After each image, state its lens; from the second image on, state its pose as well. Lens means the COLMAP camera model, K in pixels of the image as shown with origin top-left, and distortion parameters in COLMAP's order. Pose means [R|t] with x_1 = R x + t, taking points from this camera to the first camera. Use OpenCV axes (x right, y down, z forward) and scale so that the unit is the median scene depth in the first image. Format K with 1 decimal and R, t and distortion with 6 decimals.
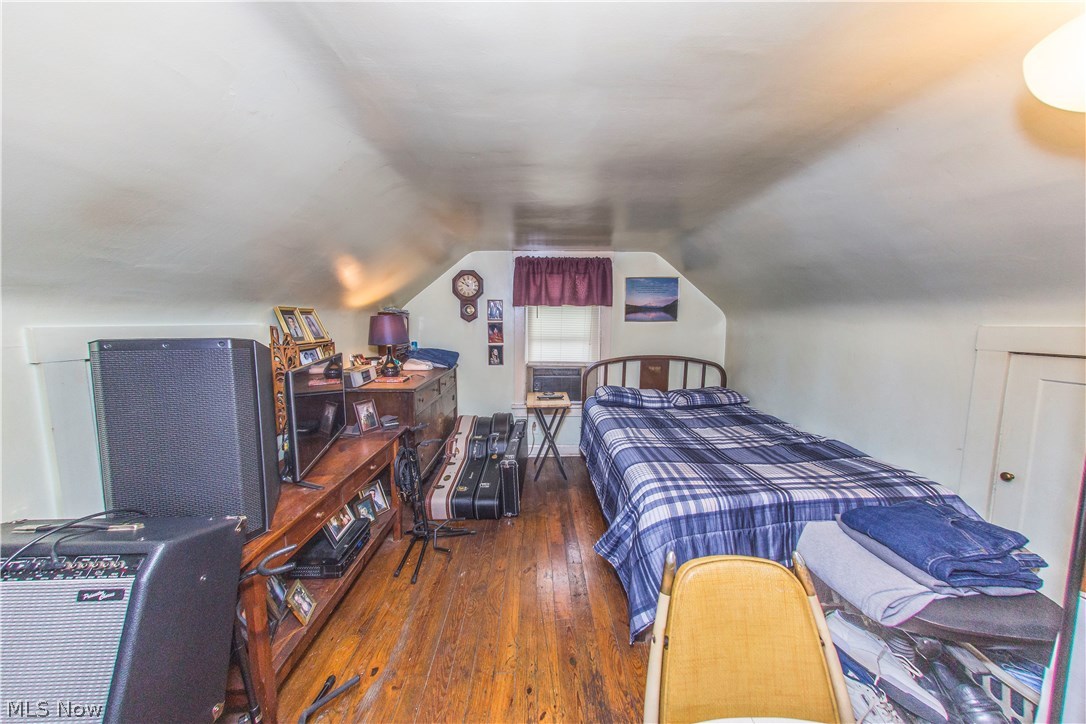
lens RADIAL K [[360.0, 0, 537.1], [0, 360.0, 363.5], [0, 0, 1]] dist [0.009793, 0.000155]
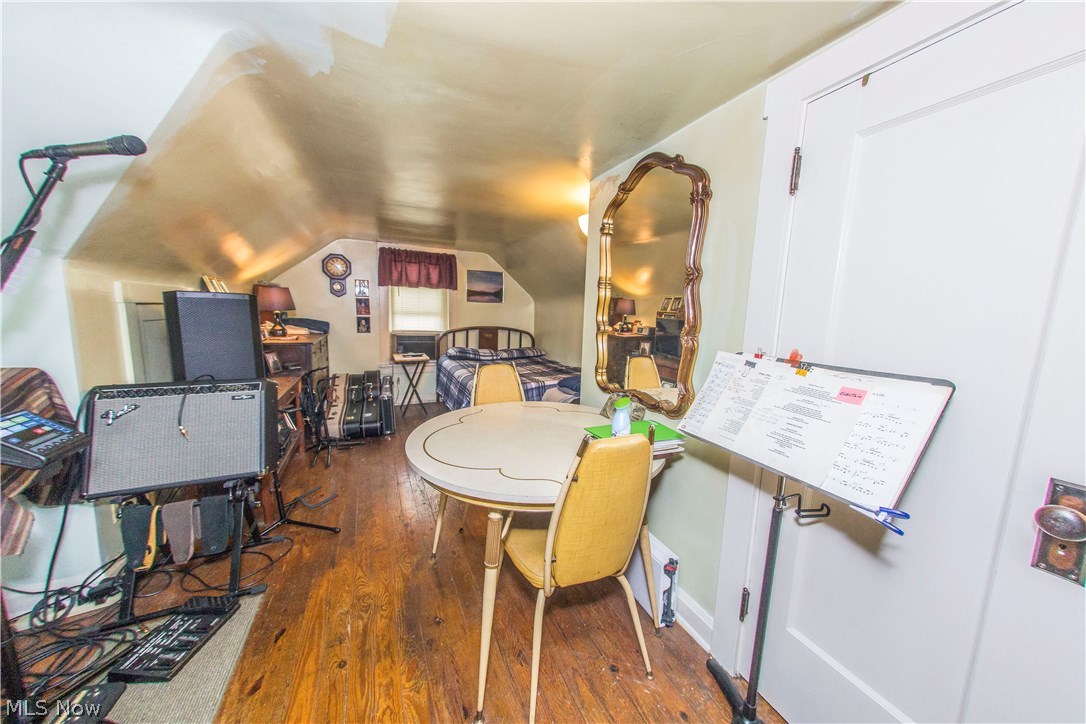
lens RADIAL K [[360.0, 0, 537.1], [0, 360.0, 363.5], [0, 0, 1]] dist [0.009793, 0.000155]
pose [[0.914072, -0.032500, 0.404247, -0.079637], [0.017029, 0.998981, 0.041808, 0.071356], [-0.405193, -0.031332, 0.913694, -0.397906]]
